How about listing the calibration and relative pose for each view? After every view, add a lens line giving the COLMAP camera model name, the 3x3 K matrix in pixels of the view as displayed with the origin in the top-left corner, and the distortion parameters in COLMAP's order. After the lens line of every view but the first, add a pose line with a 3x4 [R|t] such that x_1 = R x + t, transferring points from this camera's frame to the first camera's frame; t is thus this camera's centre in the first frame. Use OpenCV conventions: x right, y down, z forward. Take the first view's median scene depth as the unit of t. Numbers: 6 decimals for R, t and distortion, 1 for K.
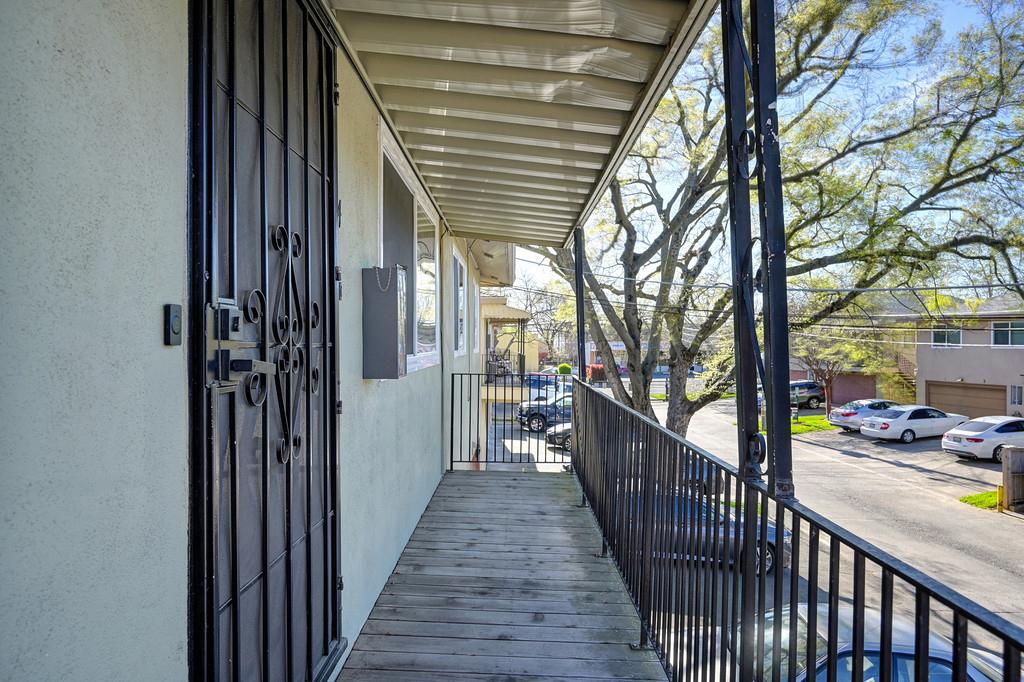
lens RADIAL K [[662.6, 0, 512.0], [0, 662.6, 341.0], [0, 0, 1]] dist [-0.009561, -0.001647]
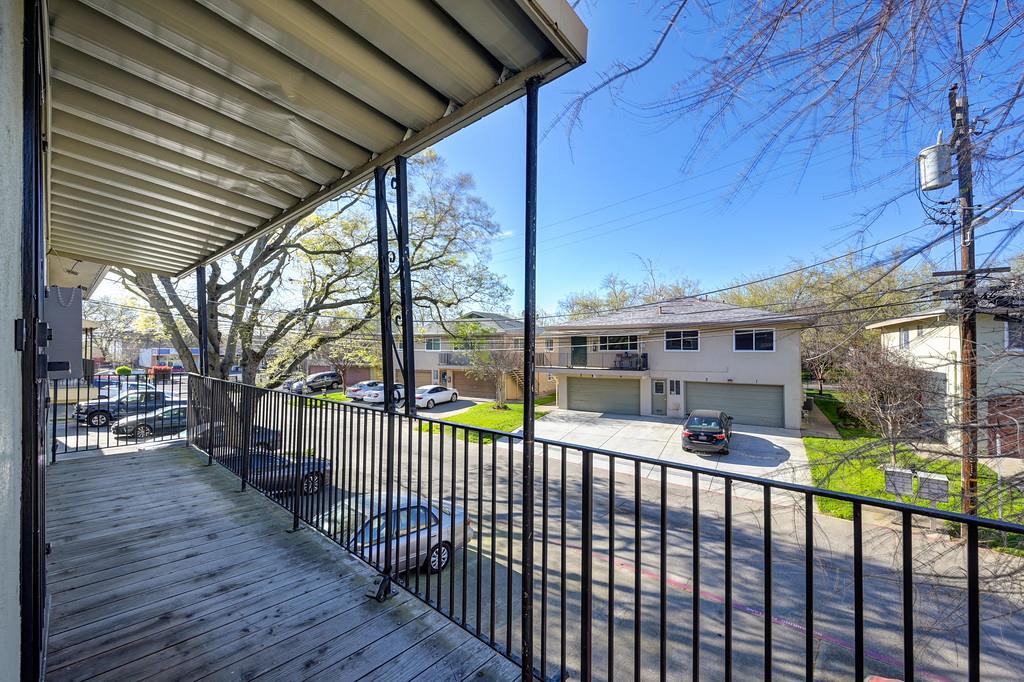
lens RADIAL K [[402.5, 0, 516.1], [0, 402.5, 342.3], [0, 0, 1]] dist [0.000752, -0.000158]
pose [[0.655760, 0.012233, 0.754870, -0.138662], [-0.001814, 0.999891, -0.014627, -0.000626], [-0.754967, 0.008222, 0.655711, -0.068485]]
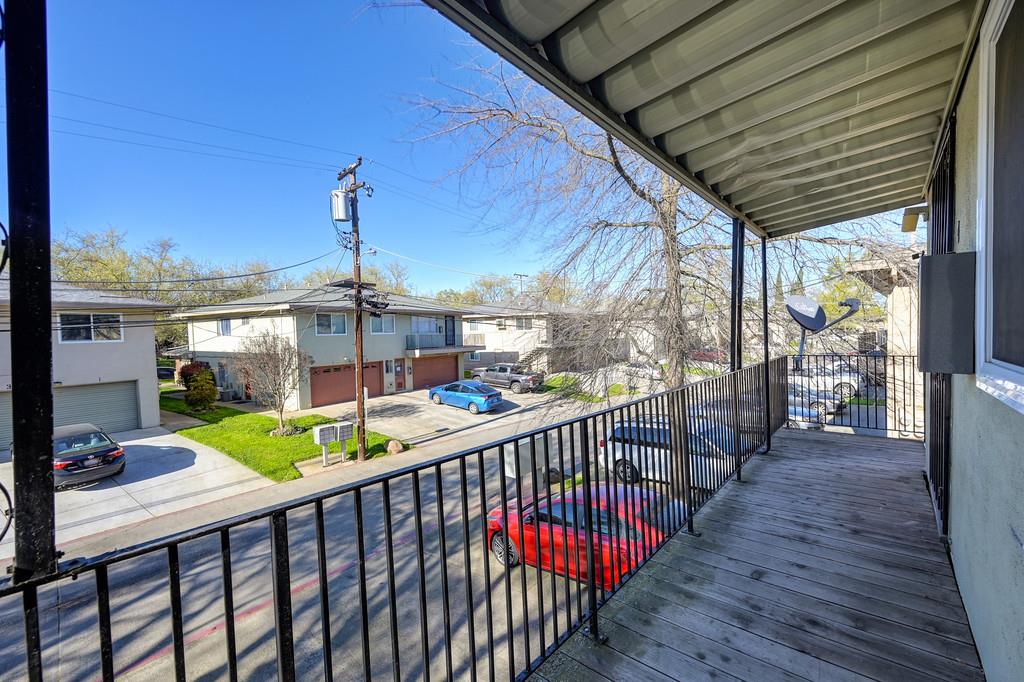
lens RADIAL K [[411.6, 0, 510.0], [0, 411.6, 343.4], [0, 0, 1]] dist [-0.002524, -0.000257]
pose [[-0.740645, -0.008211, 0.671846, -0.081573], [0.015965, 0.999428, 0.029813, -0.006551], [-0.671707, 0.032807, -0.740091, 1.257073]]
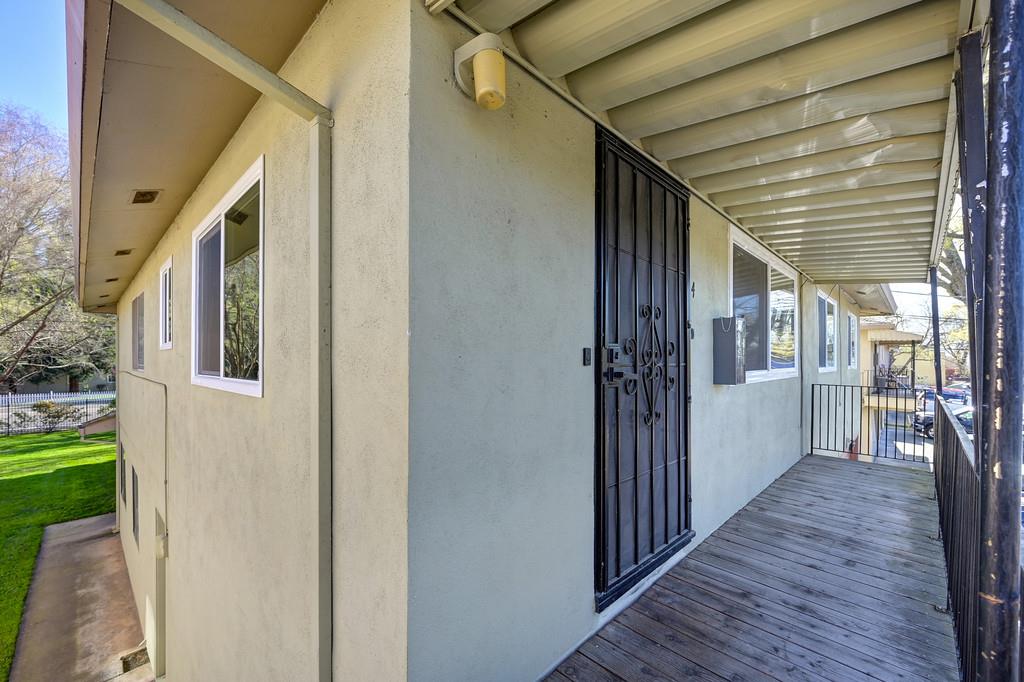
lens RADIAL K [[418.5, 0, 525.9], [0, 418.5, 354.5], [0, 0, 1]] dist [0.001000, 0.000258]
pose [[0.732891, -0.007878, -0.680300, 0.099389], [0.000304, 0.999937, -0.011251, -0.004601], [0.680345, 0.008039, 0.732847, -0.069933]]
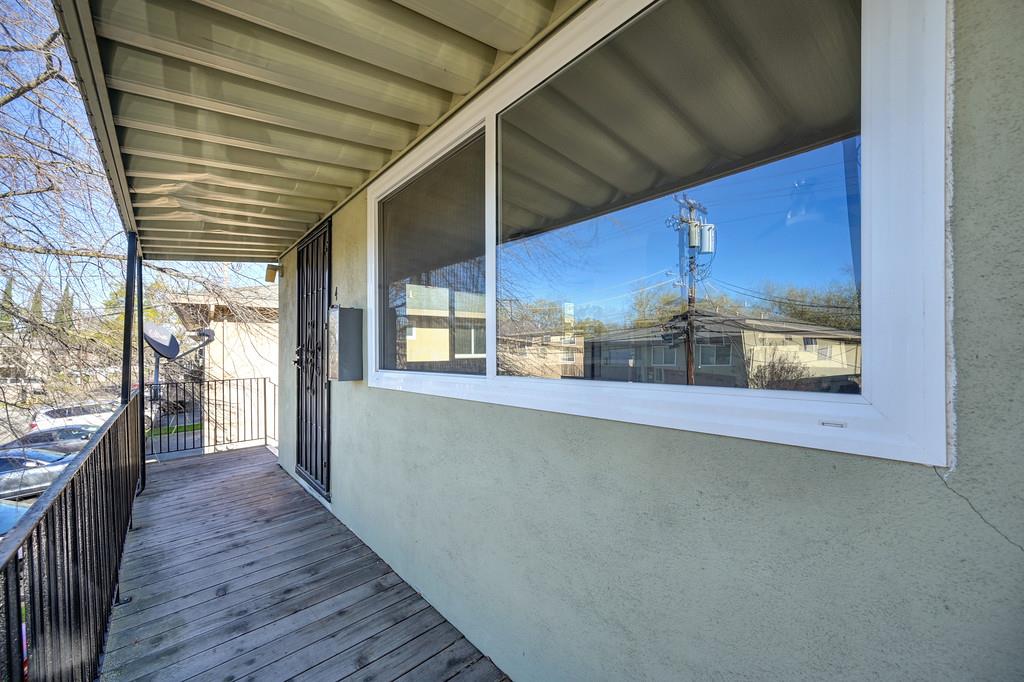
lens RADIAL K [[411.2, 0, 512.0], [0, 411.2, 341.0], [0, 0, 1]] dist [0.011699, -0.000104]
pose [[-0.762573, -0.011052, -0.646808, 0.091089], [0.008066, 0.999614, -0.026589, -0.004965], [0.646852, -0.025493, -0.762189, 1.338779]]
